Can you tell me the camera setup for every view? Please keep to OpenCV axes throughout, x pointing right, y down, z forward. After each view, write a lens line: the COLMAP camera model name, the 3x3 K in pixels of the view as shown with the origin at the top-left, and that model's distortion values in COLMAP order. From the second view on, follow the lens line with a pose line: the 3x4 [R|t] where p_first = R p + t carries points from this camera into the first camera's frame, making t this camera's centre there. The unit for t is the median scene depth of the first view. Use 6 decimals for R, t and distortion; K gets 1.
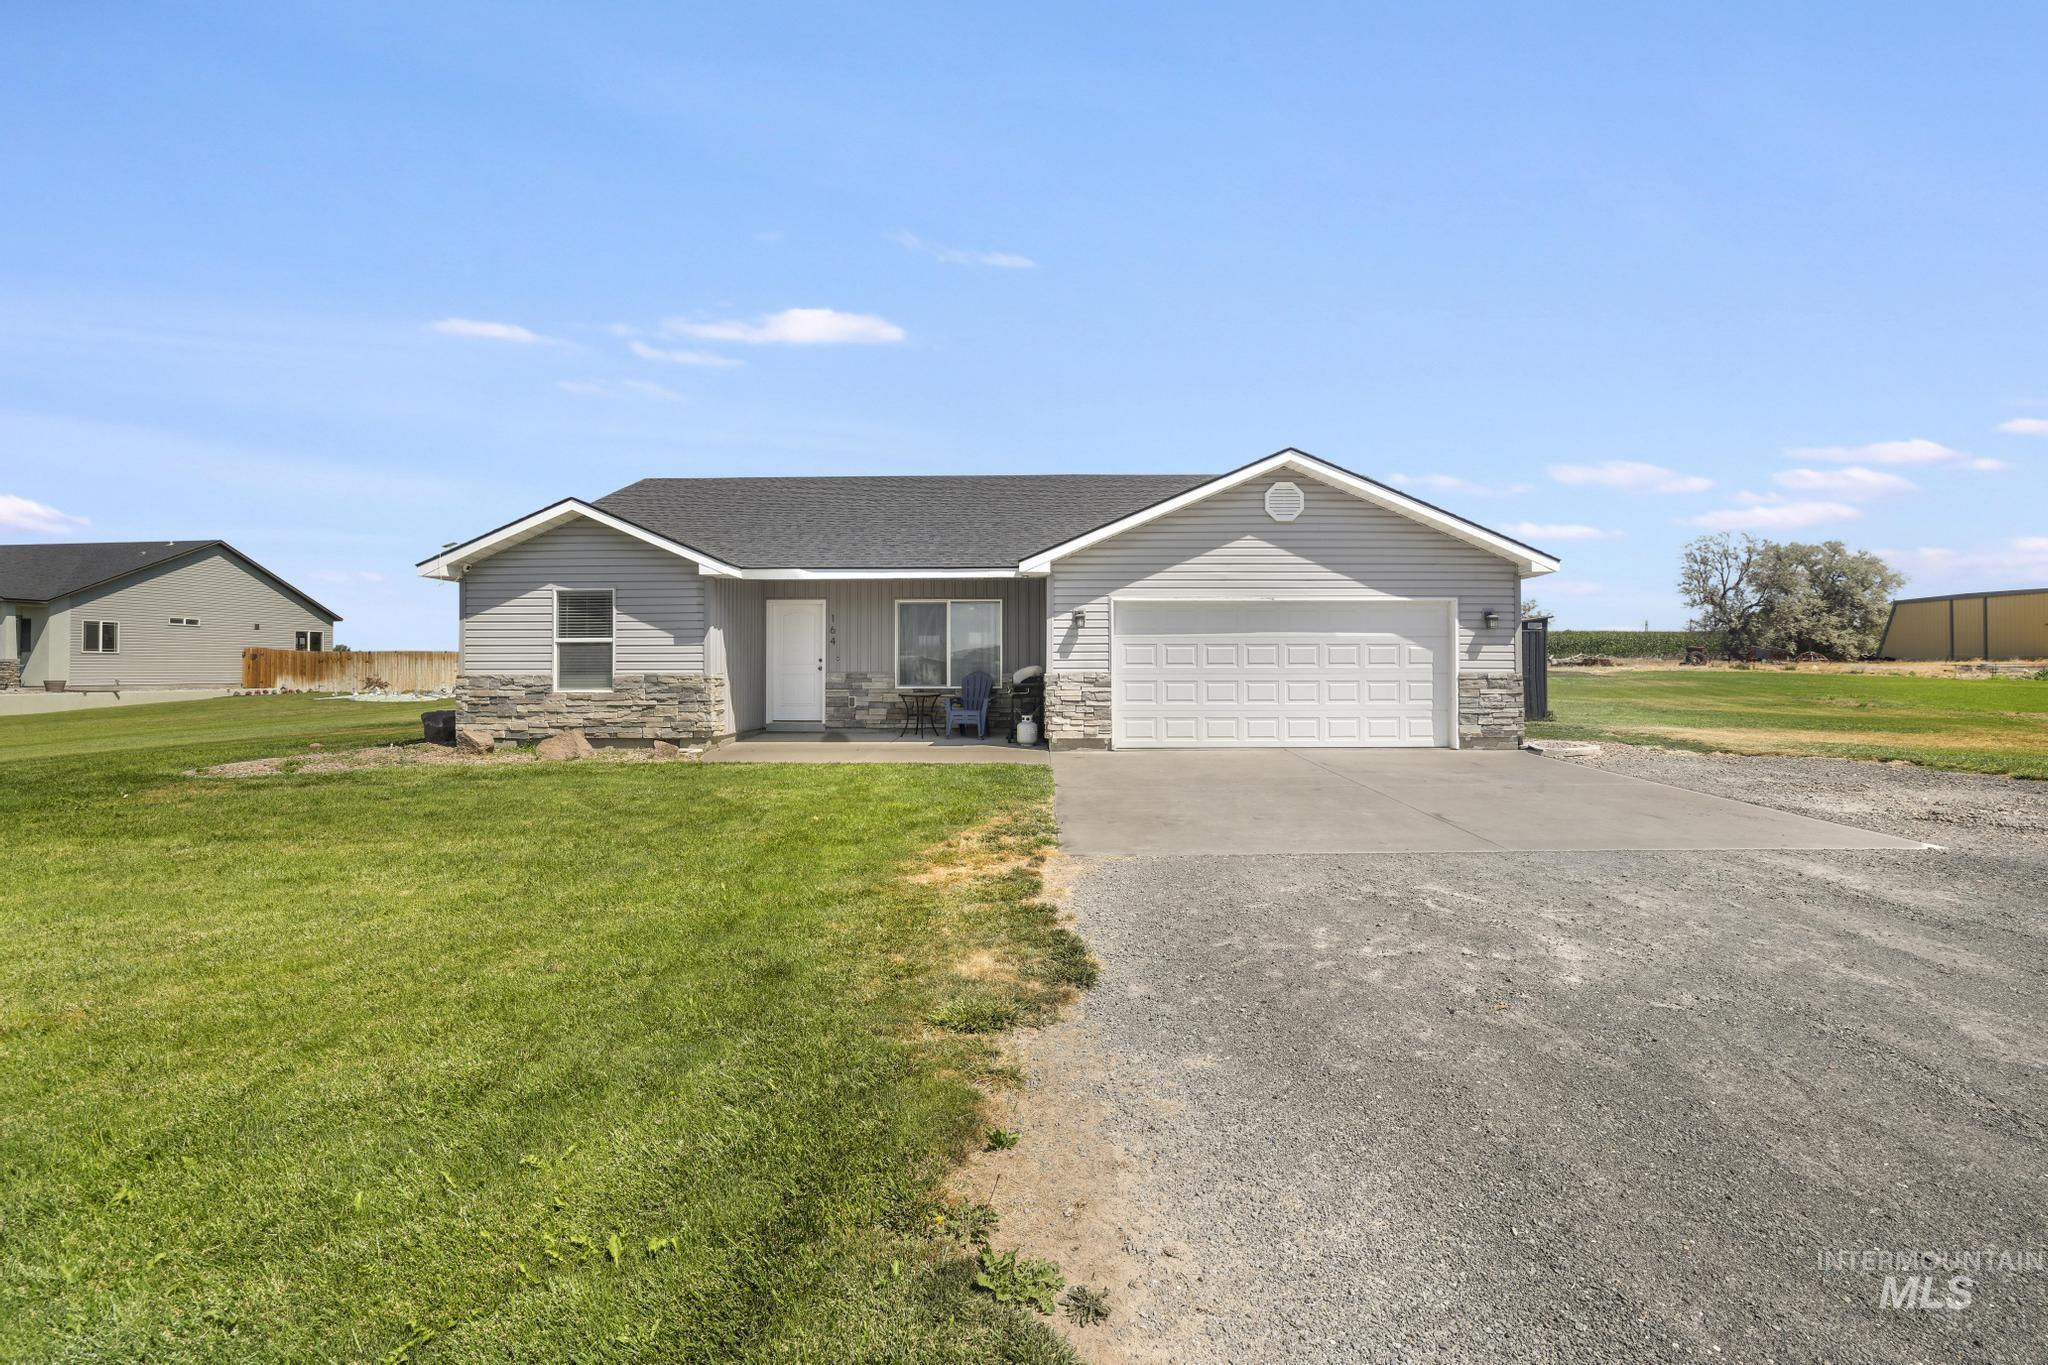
lens RADIAL K [[909.8, 0, 1023.5], [0, 909.8, 667.5], [0, 0, 1]] dist [-0.048912, 0.016765]
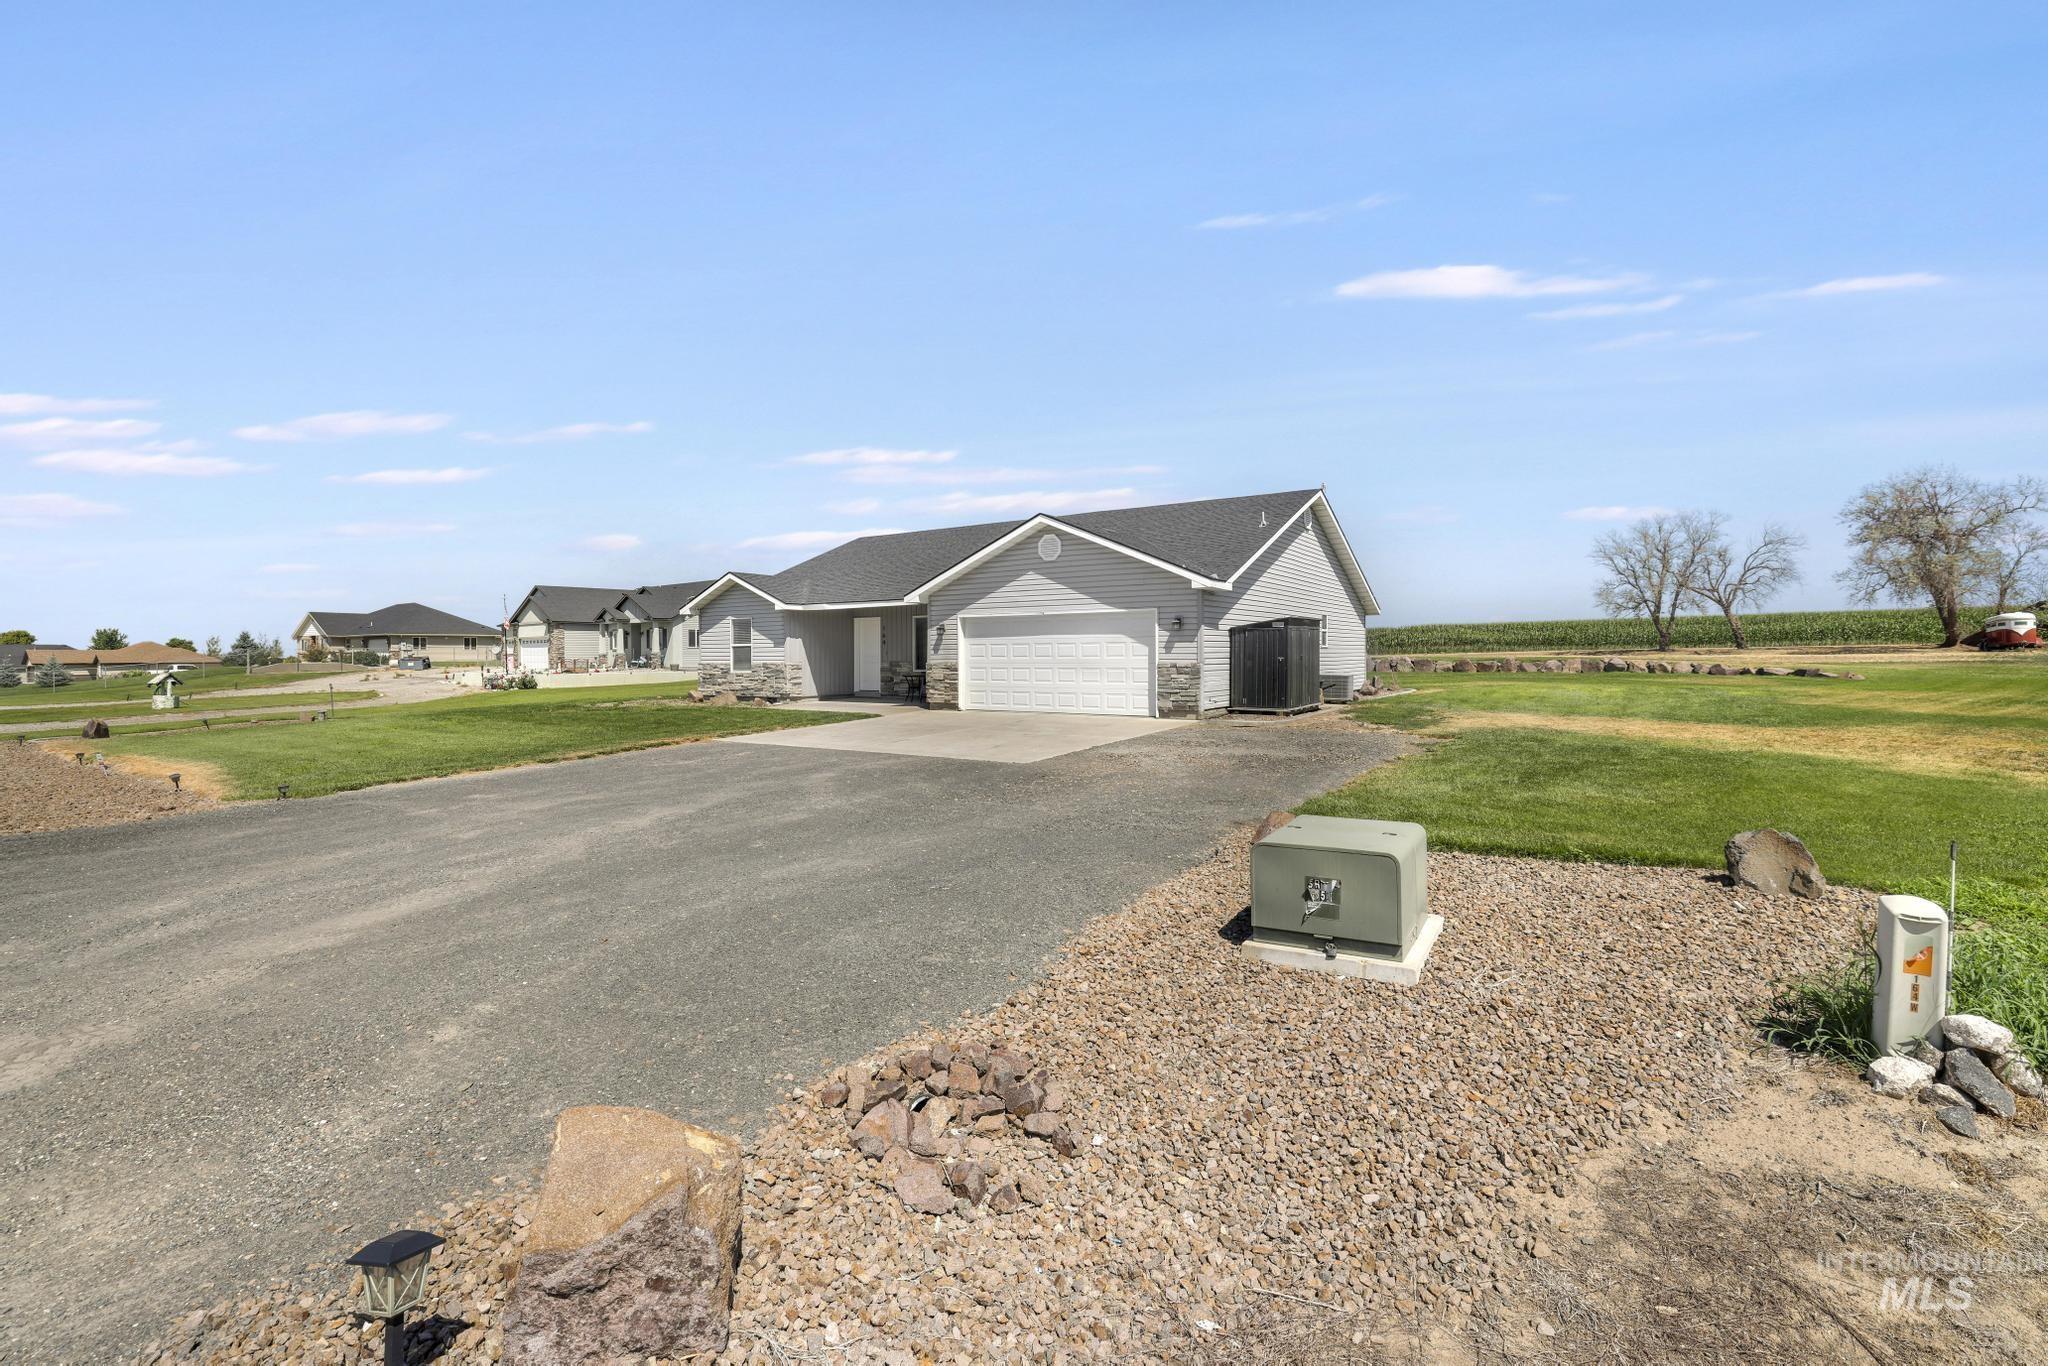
lens RADIAL K [[909.8, 0, 1023.5], [0, 909.8, 668.0], [0, 0, 1]] dist [-0.048912, 0.016765]
pose [[0.836523, 0.004372, -0.547914, 1.066172], [0.006229, 0.999828, 0.017488, -0.011615], [0.547896, -0.018042, 0.836352, -0.278709]]
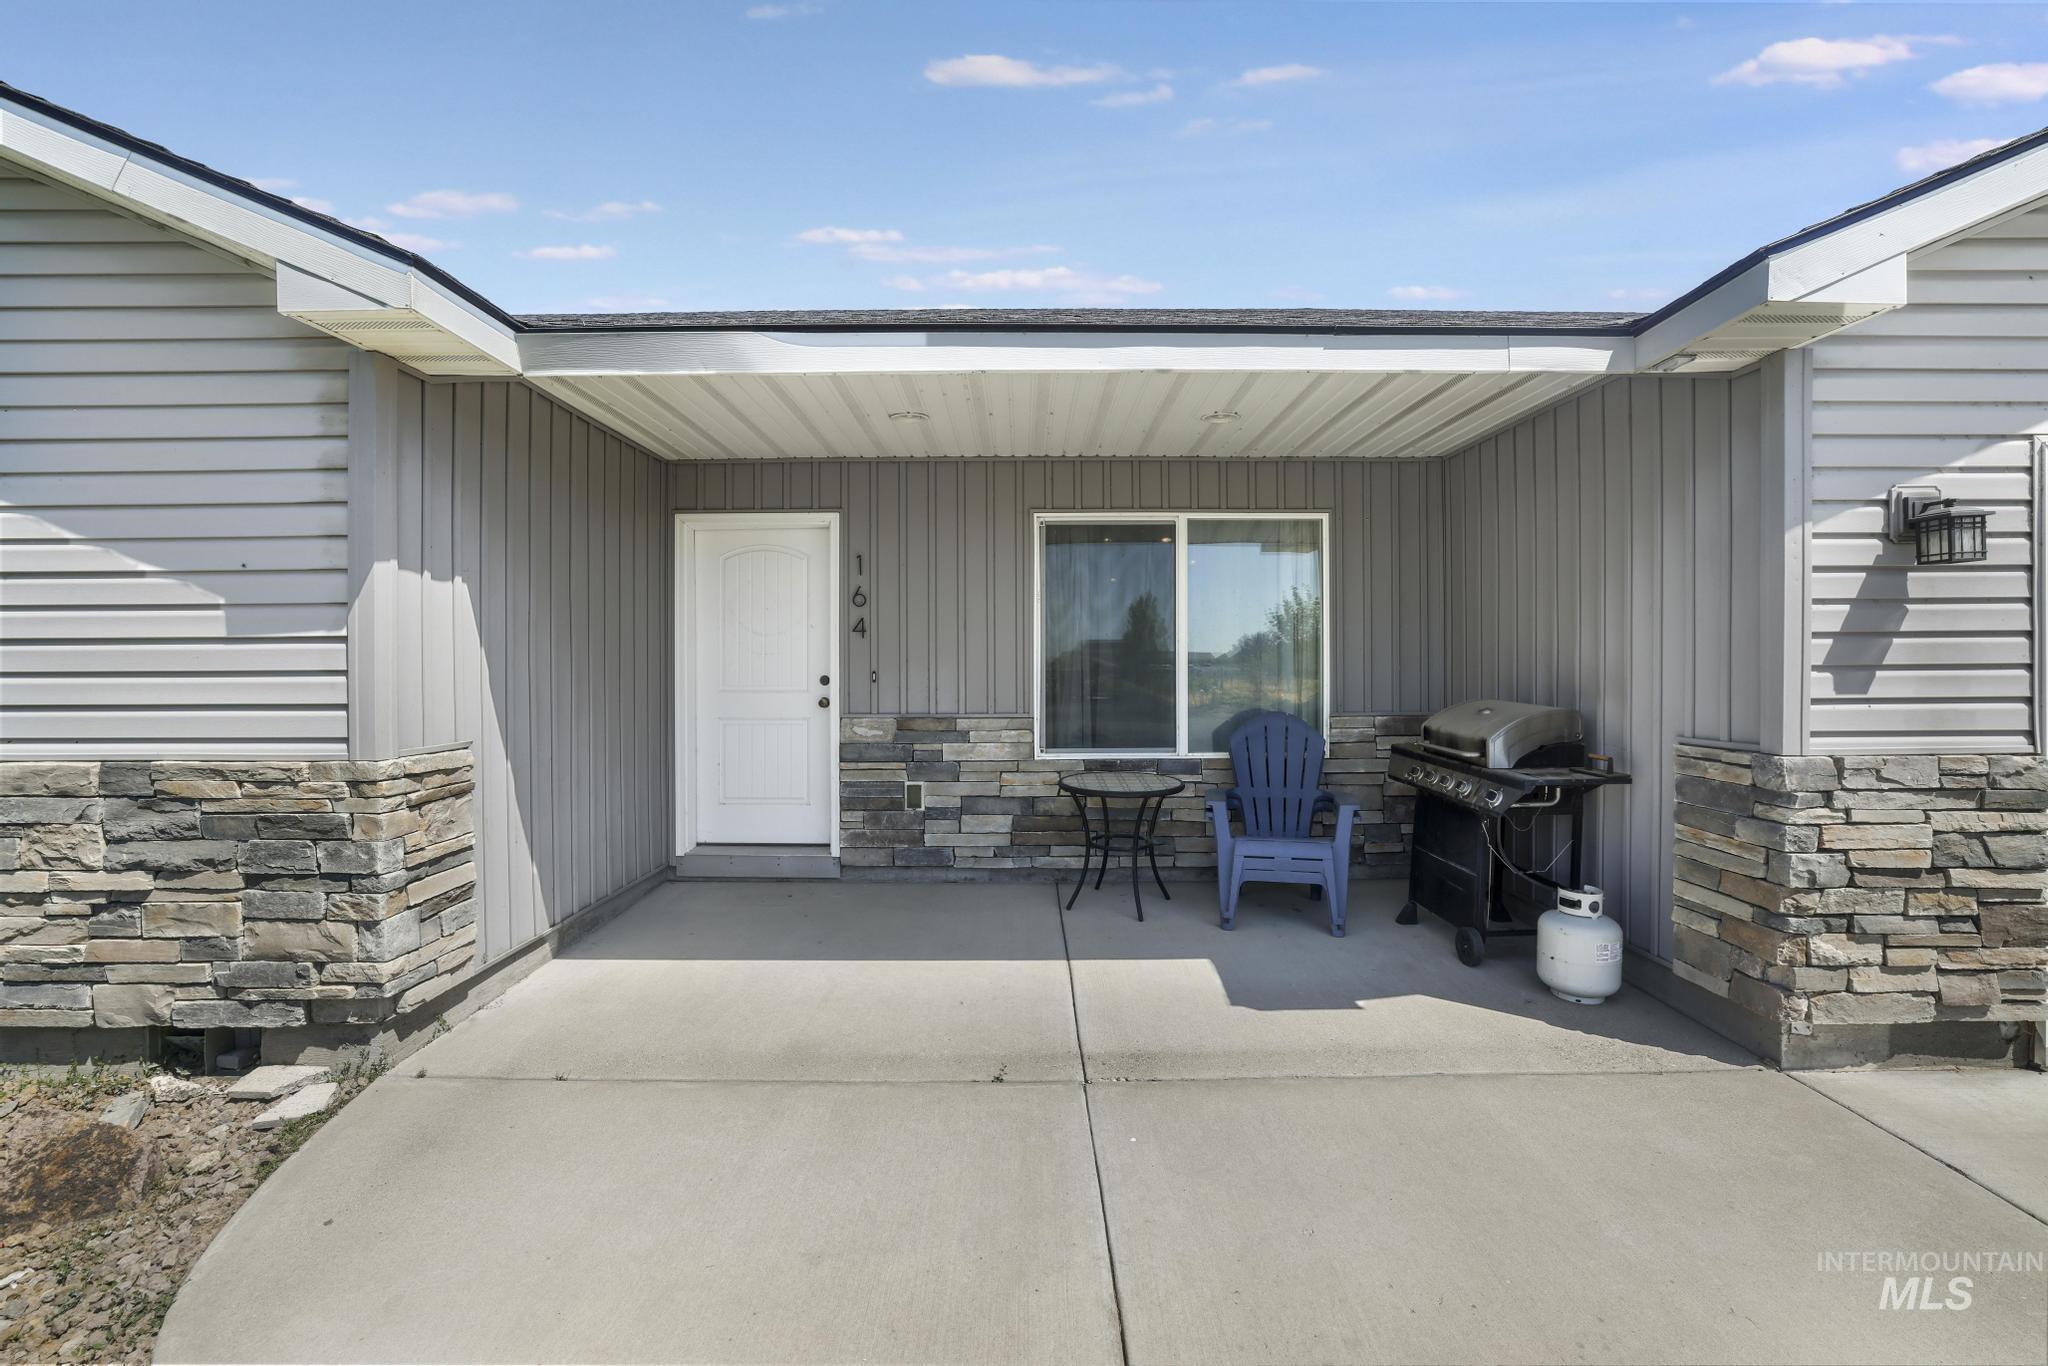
lens RADIAL K [[891.8, 0, 1018.6], [0, 891.8, 674.4], [0, 0, 1]] dist [-0.015158, -0.000002]
pose [[0.999909, -0.001681, 0.013384, -0.180062], [0.001472, 0.999877, 0.015630, -0.018967], [-0.013409, -0.015608, 0.999788, 0.765367]]
